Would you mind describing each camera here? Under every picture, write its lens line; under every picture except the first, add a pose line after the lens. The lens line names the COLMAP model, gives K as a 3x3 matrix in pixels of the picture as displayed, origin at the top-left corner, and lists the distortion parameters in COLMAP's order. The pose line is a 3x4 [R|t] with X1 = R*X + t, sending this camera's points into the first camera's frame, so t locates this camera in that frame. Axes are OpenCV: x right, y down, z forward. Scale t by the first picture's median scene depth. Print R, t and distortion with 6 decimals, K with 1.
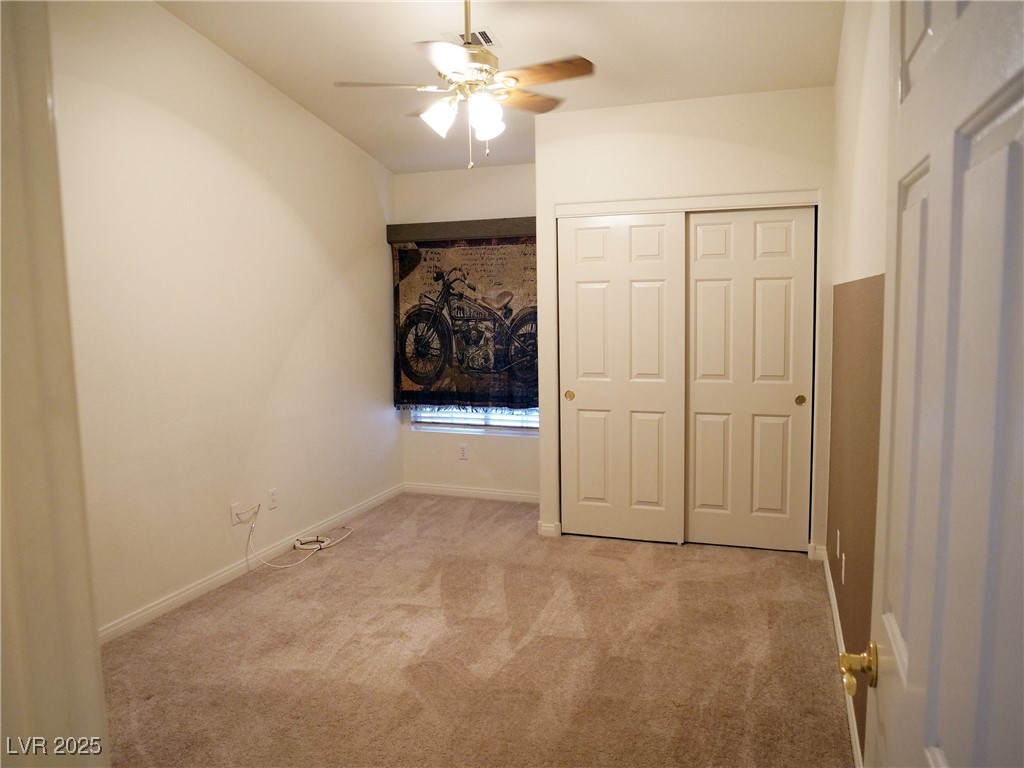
lens RADIAL K [[743.2, 0, 520.3], [0, 743.2, 376.0], [0, 0, 1]] dist [-0.061633, 0.030596]
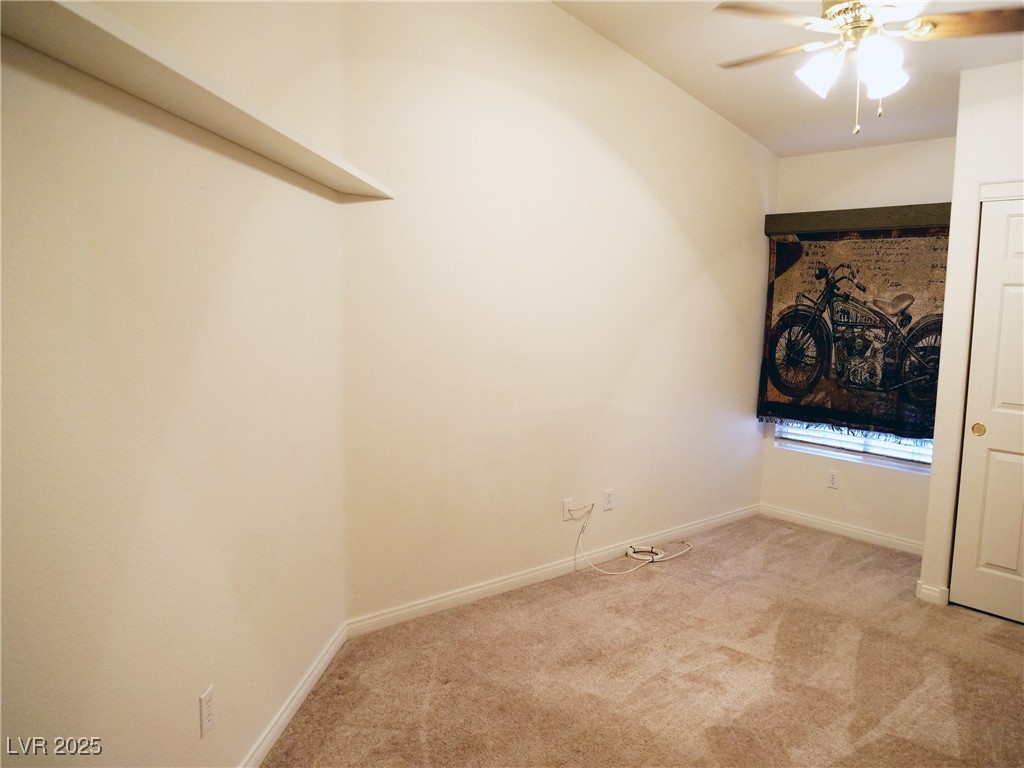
lens RADIAL K [[743.2, 0, 520.3], [0, 743.2, 376.0], [0, 0, 1]] dist [-0.061633, 0.030596]
pose [[0.865534, 0.088669, -0.492939, 0.022007], [-0.089161, 0.995762, 0.022561, -0.004221], [0.492850, 0.024424, 0.869771, 0.098531]]
